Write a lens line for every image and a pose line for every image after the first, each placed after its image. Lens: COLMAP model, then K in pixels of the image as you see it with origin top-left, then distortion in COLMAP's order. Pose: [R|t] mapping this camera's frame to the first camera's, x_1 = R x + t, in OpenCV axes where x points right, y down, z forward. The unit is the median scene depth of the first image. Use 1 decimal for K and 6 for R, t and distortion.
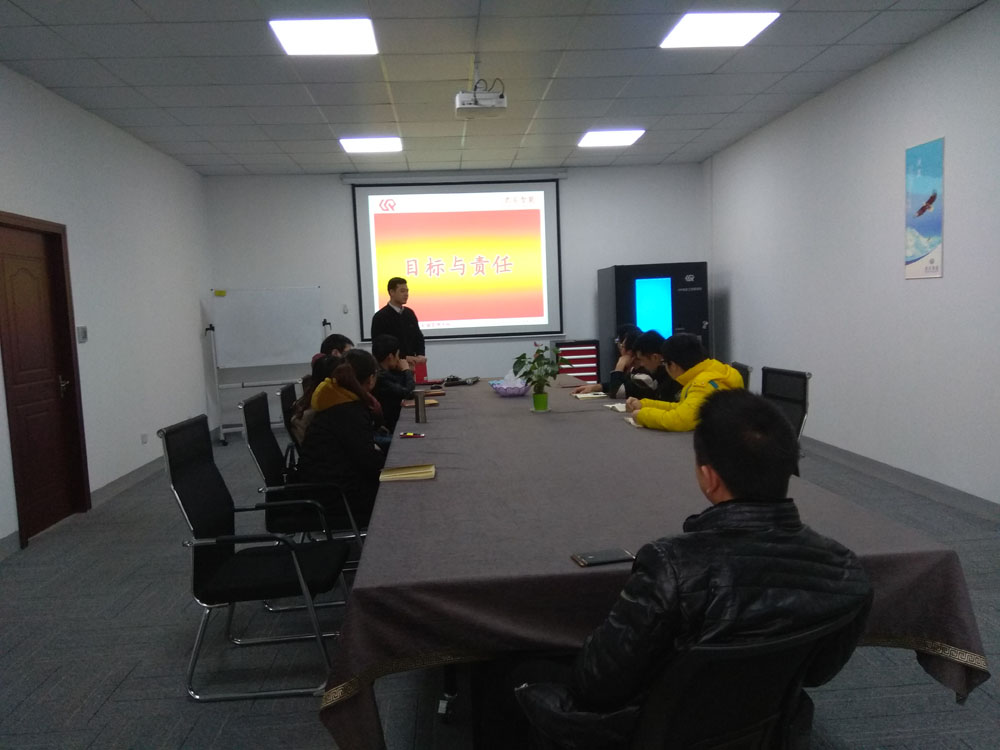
lens RADIAL K [[755.0, 0, 500.0], [0, 755.0, 375.0], [0, 0, 1]] dist [0.079400, -0.111975]
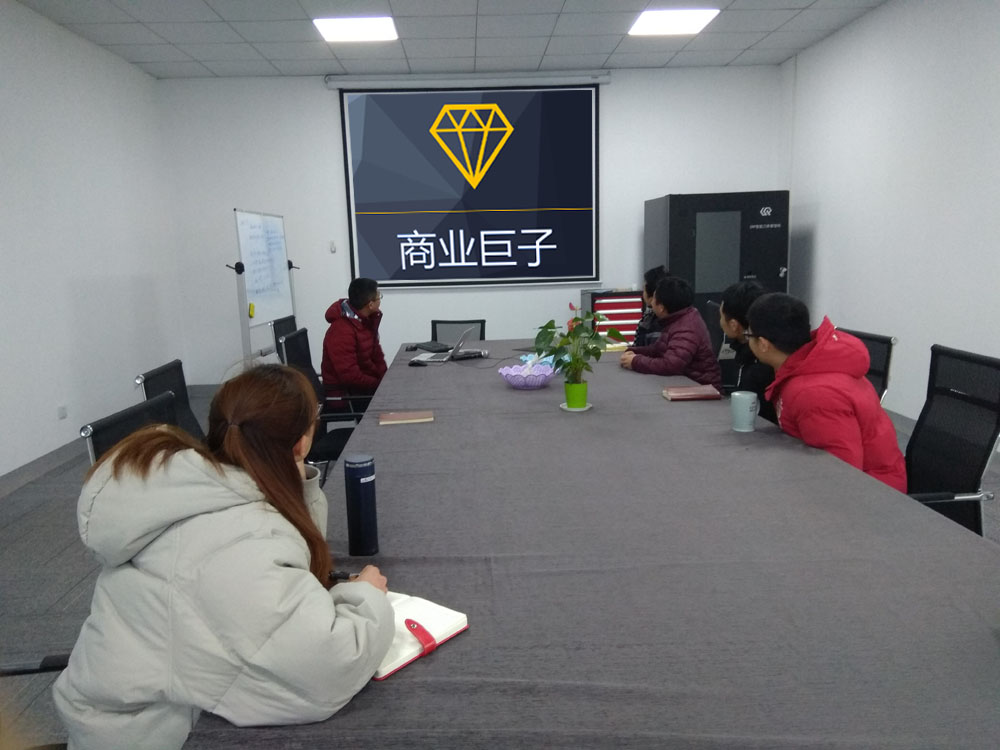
lens RADIAL K [[755.0, 0, 500.0], [0, 755.0, 375.0], [0, 0, 1]] dist [0.079400, -0.111975]
pose [[0.999352, 0.016067, -0.032218, 0.004924], [-0.013444, 0.996701, 0.080039, -0.019678], [0.033397, -0.079553, 0.996271, 0.201493]]
